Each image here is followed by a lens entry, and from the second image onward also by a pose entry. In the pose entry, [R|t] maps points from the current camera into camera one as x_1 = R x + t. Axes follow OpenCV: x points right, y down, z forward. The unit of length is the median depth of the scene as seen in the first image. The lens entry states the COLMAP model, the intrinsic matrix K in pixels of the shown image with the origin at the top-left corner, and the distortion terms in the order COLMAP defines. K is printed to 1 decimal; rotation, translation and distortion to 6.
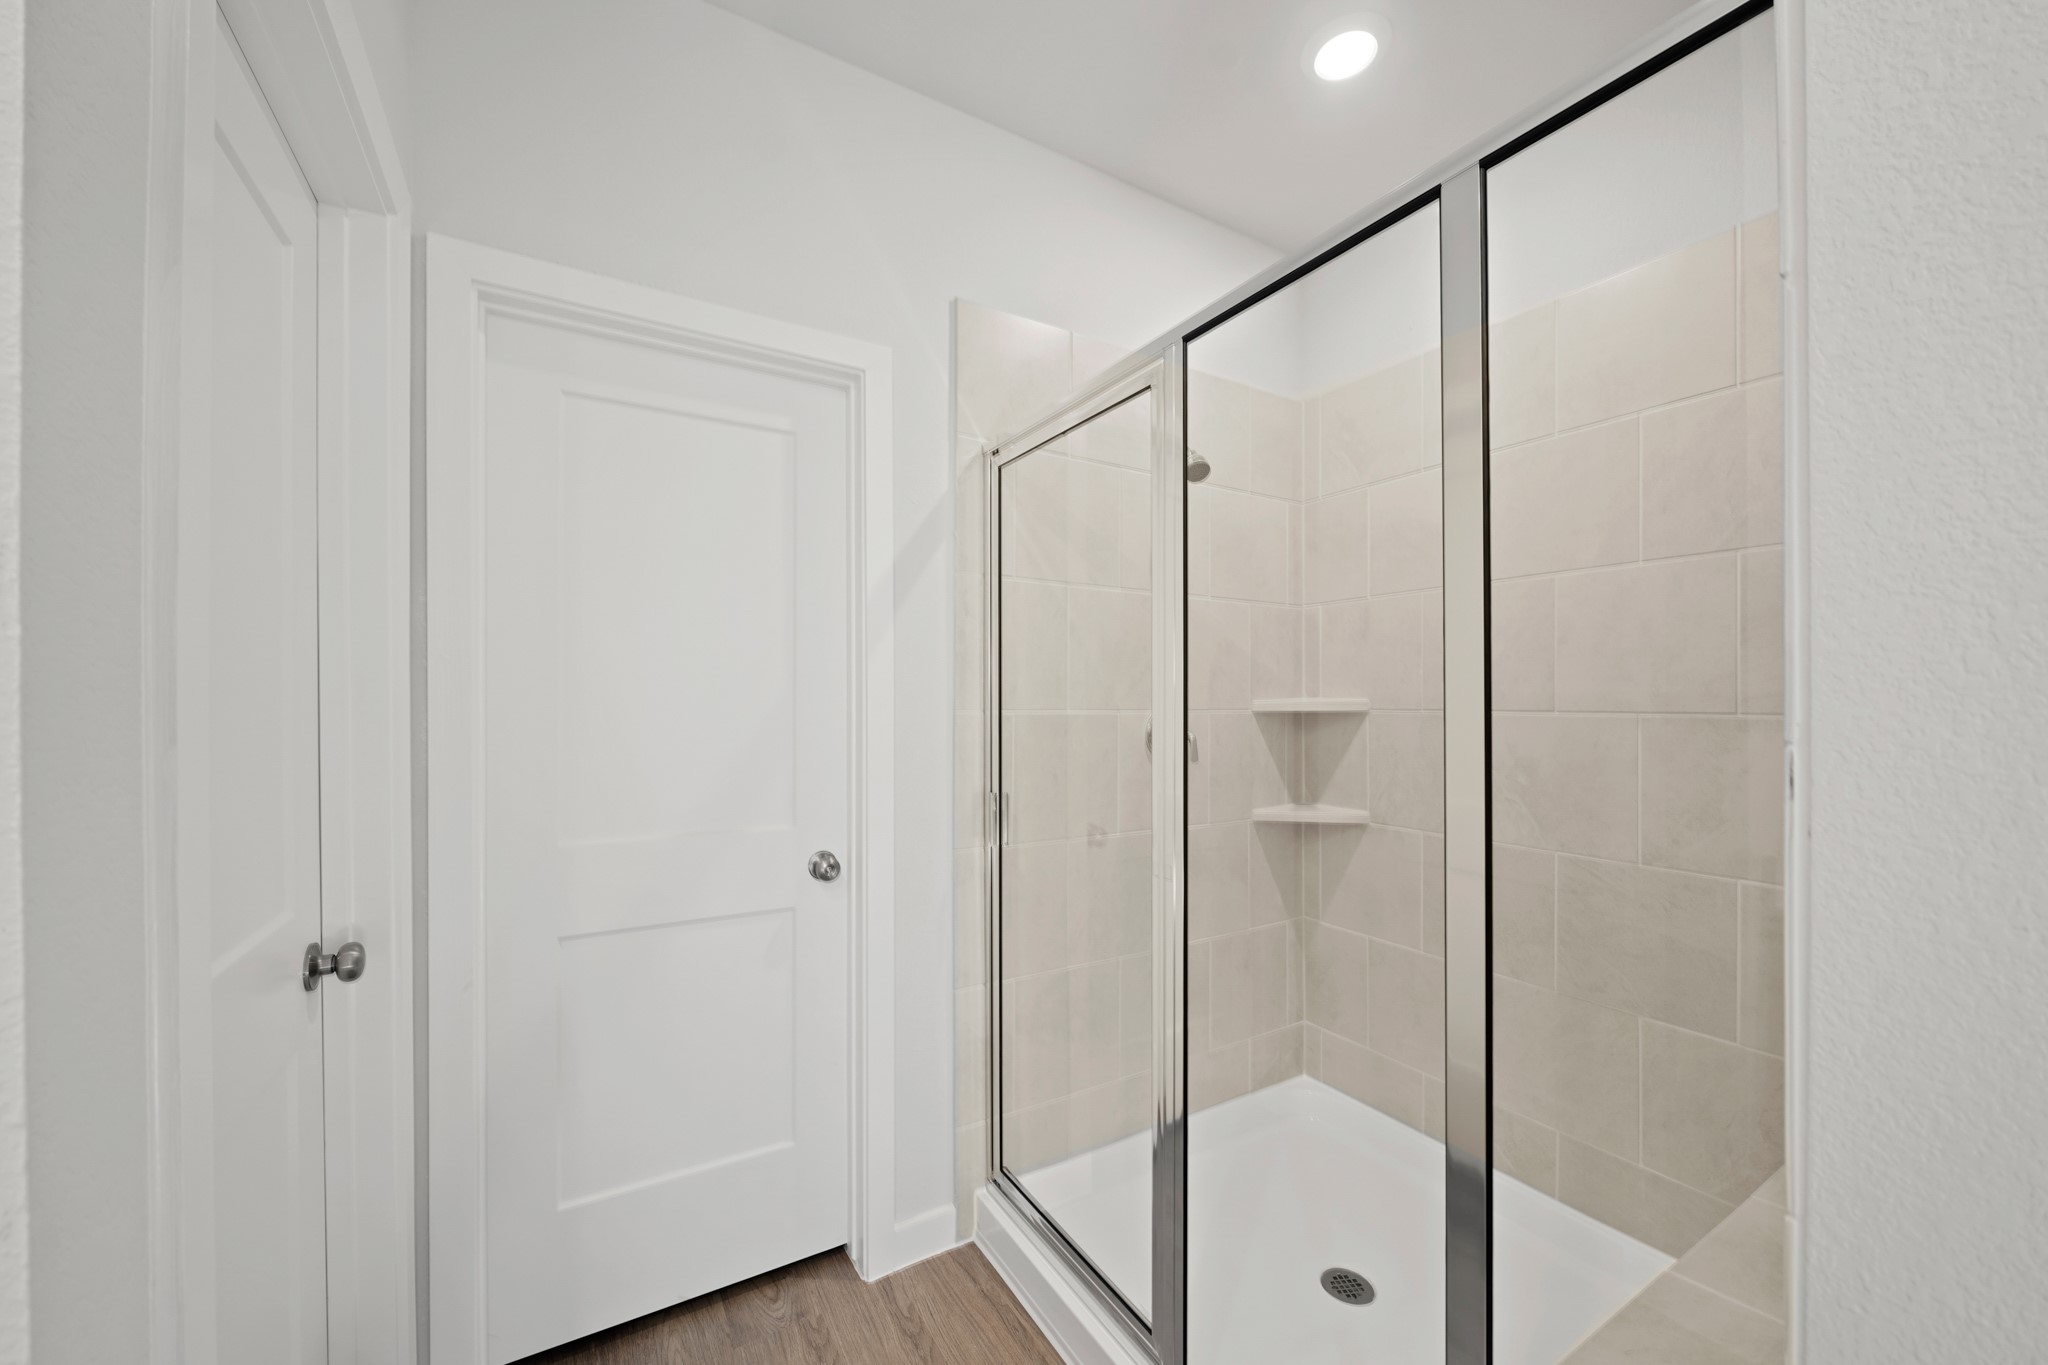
lens RADIAL K [[754.5, 0, 1025.3], [0, 754.5, 686.2], [0, 0, 1]] dist [-0.013286, -0.000004]
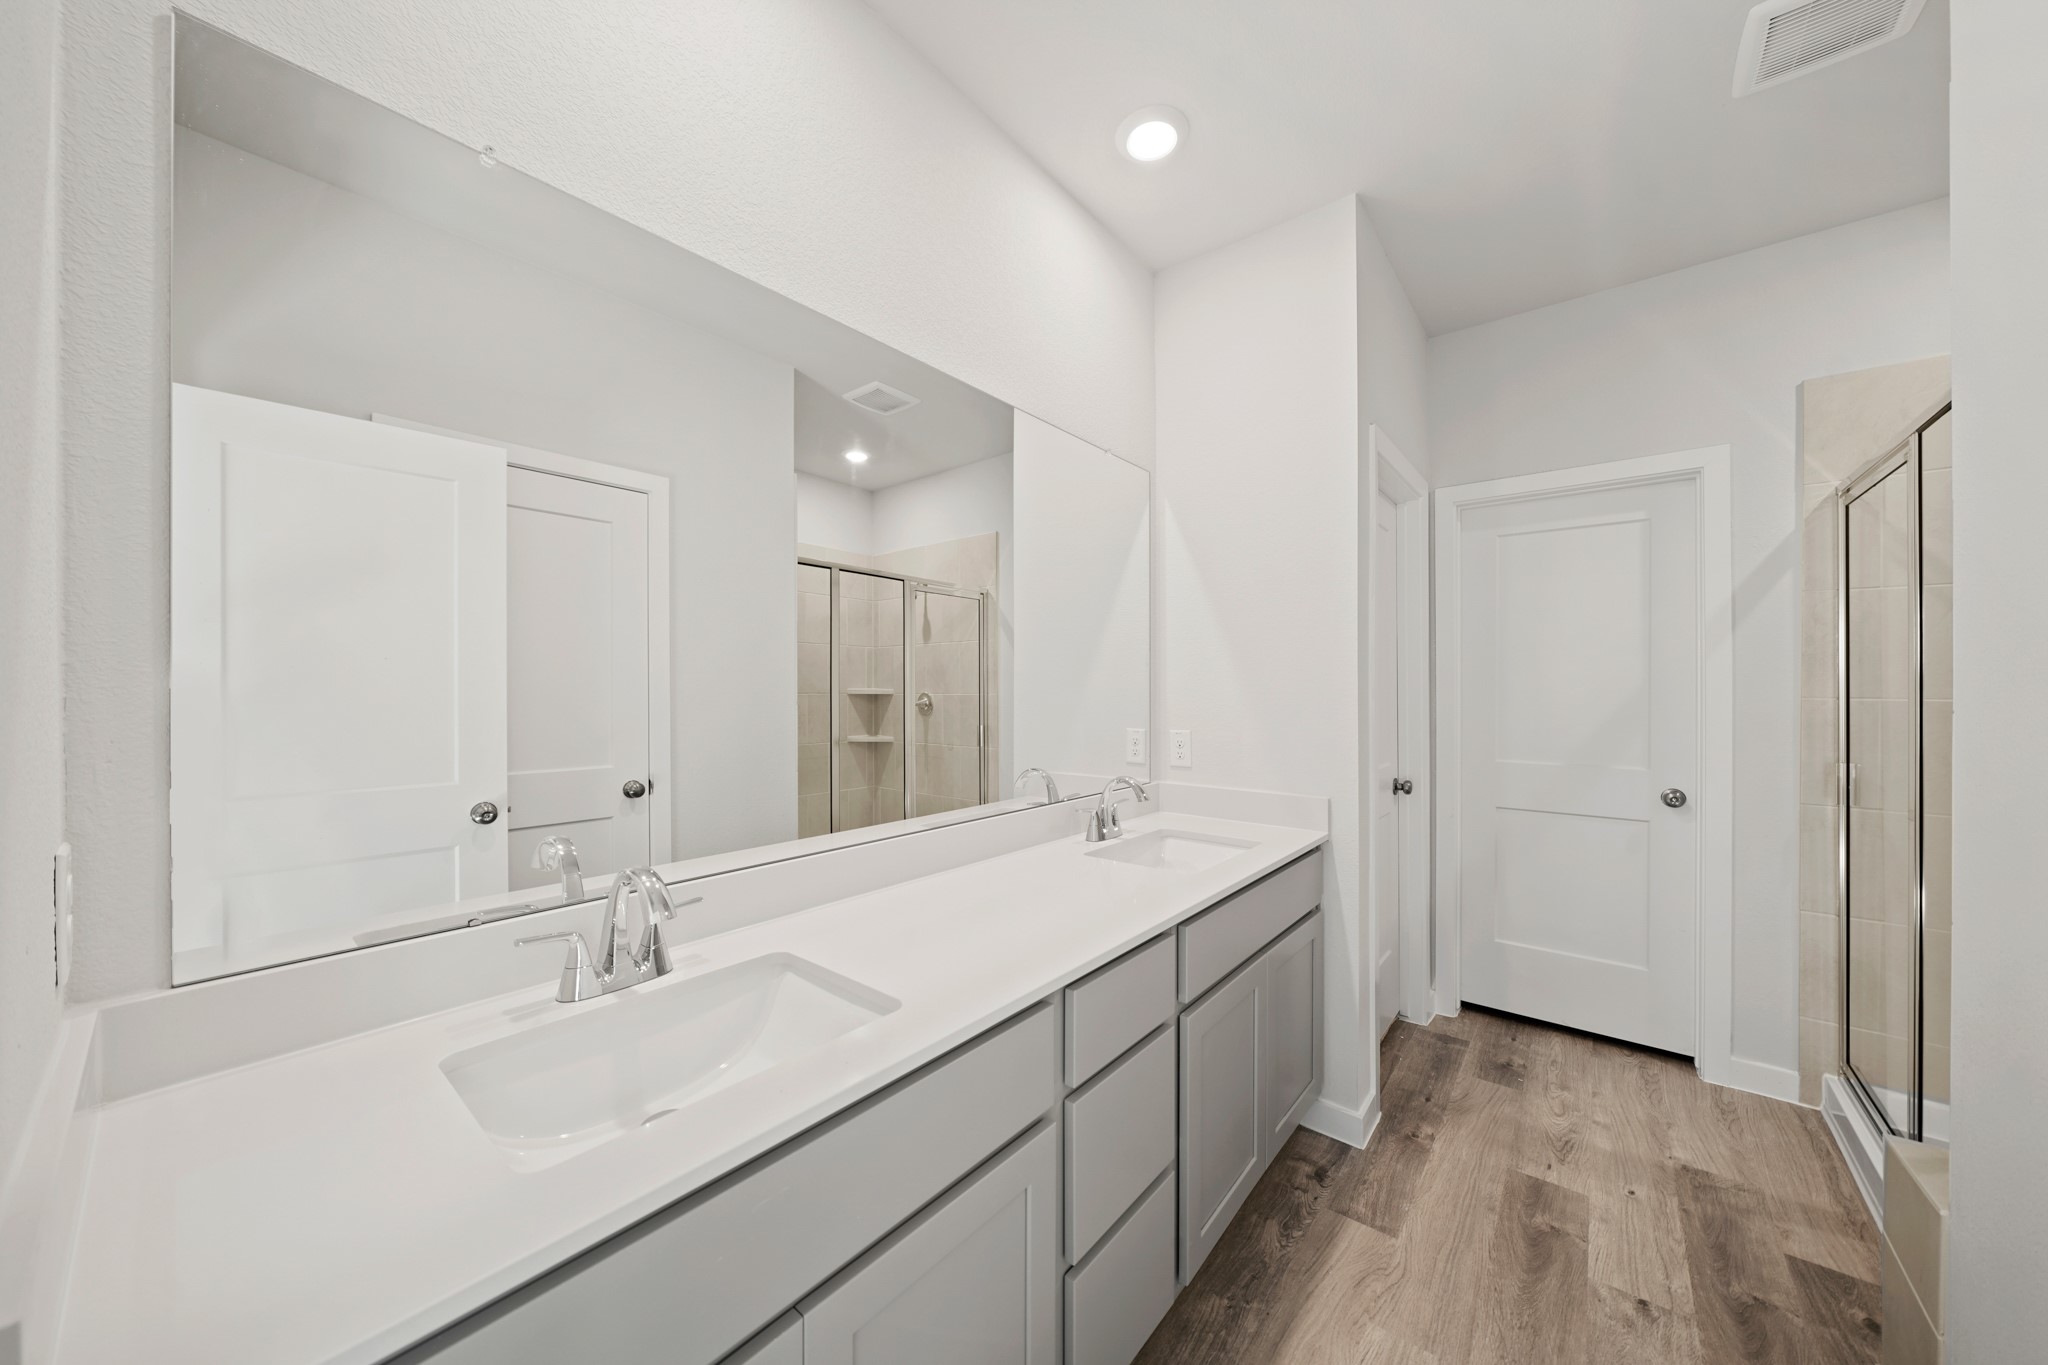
lens RADIAL K [[707.1, 0, 1023.8], [0, 707.1, 693.7], [0, 0, 1]] dist [0.000151, -0.000065]
pose [[0.328196, 0.001171, -0.944609, 0.659433], [0.001867, 0.999996, 0.001888, 0.022542], [0.944608, -0.002383, 0.328192, -0.719728]]
